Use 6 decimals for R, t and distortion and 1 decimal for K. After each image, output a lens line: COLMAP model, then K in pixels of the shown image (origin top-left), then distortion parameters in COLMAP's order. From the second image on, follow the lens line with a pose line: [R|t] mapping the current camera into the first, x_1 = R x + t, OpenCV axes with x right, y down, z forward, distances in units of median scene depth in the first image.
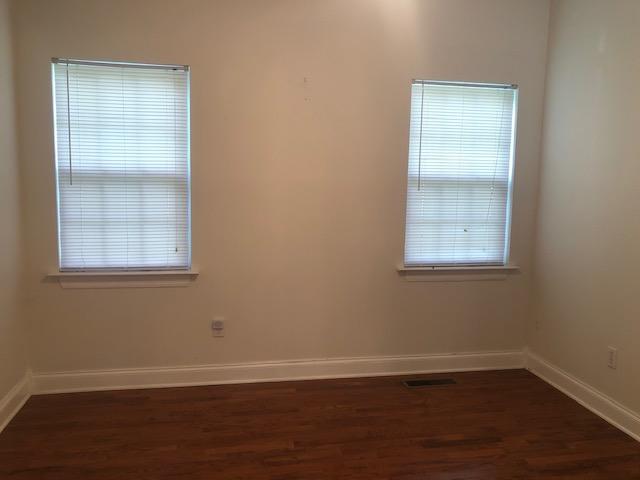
lens RADIAL K [[559.2, 0, 320.0], [0, 559.2, 240.0], [0, 0, 1]] dist [-0.009128, -0.008922]
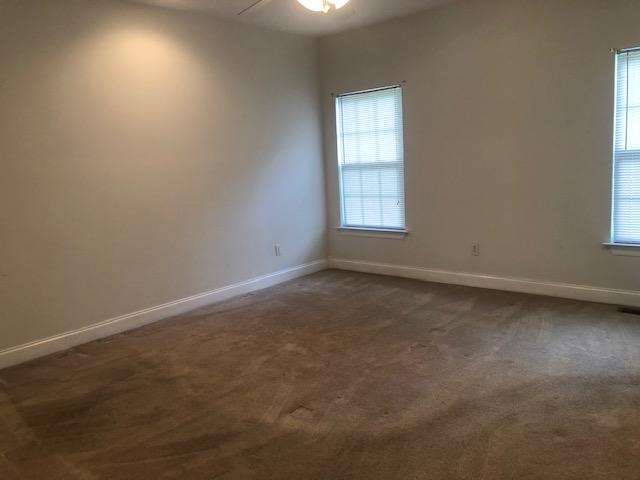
lens RADIAL K [[559.2, 0, 320.0], [0, 559.2, 240.0], [0, 0, 1]] dist [-0.009128, -0.008922]
pose [[0.497053, 0.078904, -0.864125, 0.923808], [-0.043022, 0.996873, 0.066279, -0.004634], [0.866653, 0.004232, 0.498894, 0.125269]]
